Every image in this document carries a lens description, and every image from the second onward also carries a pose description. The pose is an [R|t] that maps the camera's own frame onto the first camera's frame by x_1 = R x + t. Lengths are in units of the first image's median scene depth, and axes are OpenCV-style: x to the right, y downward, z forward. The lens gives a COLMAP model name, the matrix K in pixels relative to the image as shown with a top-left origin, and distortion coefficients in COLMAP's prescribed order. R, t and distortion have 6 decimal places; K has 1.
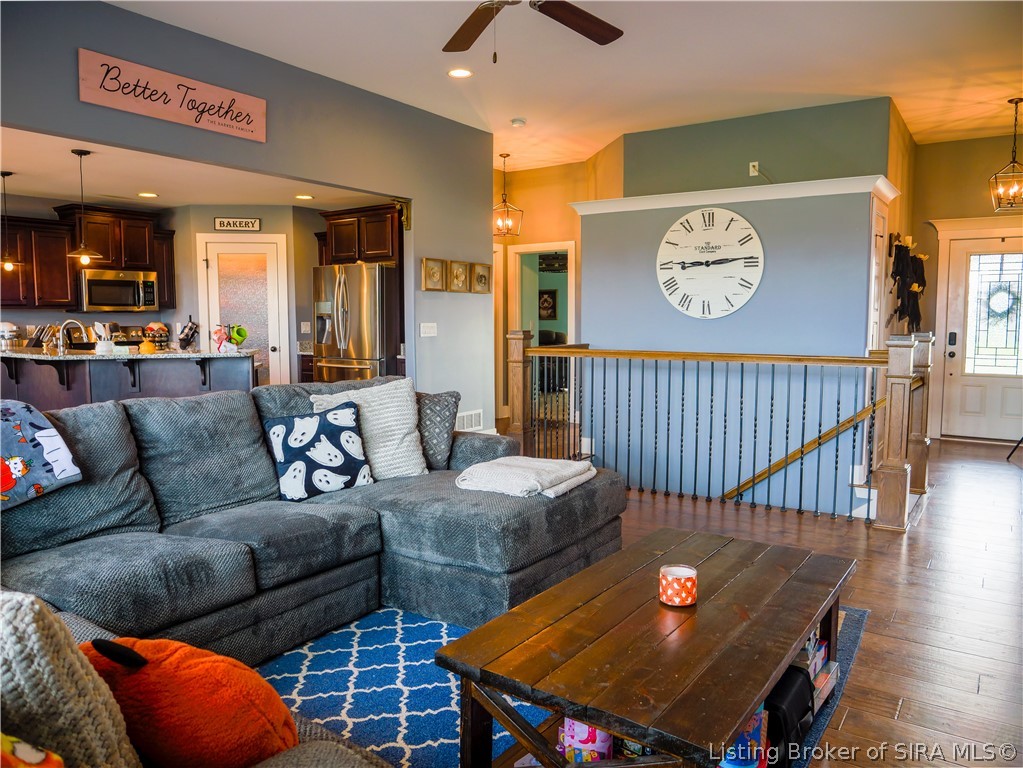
lens RADIAL K [[745.5, 0, 520.8], [0, 745.5, 389.5], [0, 0, 1]] dist [-0.066736, 0.016888]
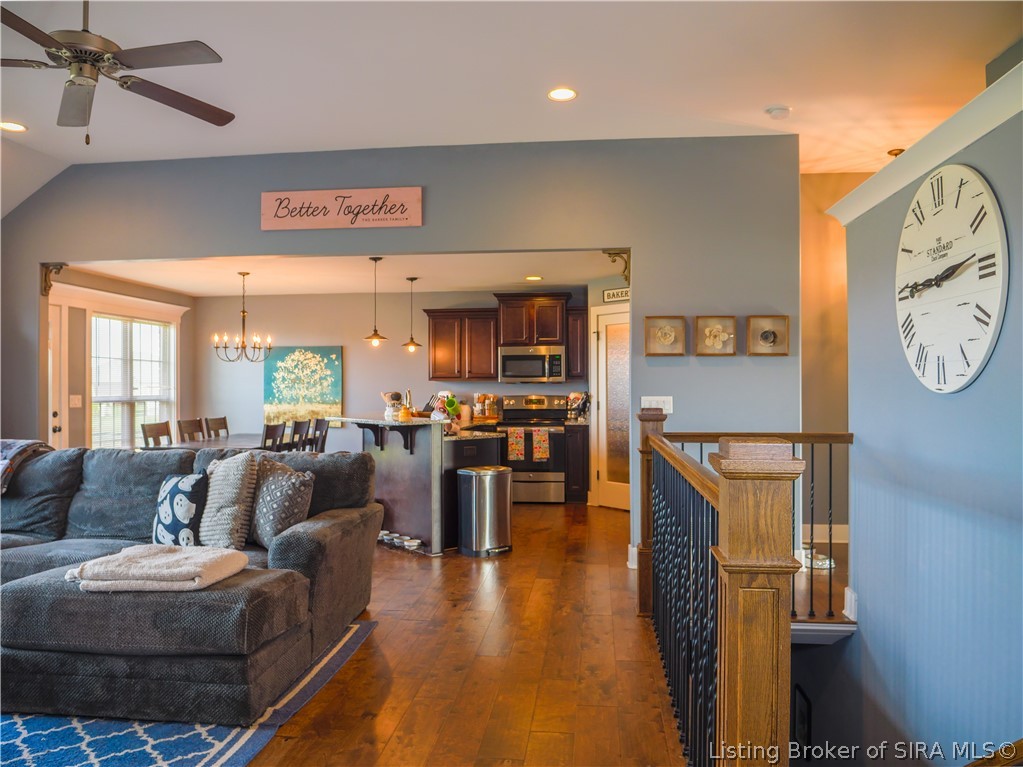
lens RADIAL K [[745.5, 0, 504.7], [0, 745.5, 385.4], [0, 0, 1]] dist [-0.066736, 0.016888]
pose [[0.455370, -0.003903, -0.890294, 0.493282], [-0.082641, 0.995488, -0.046633, -0.048454], [0.886458, 0.094810, 0.452993, 0.475273]]
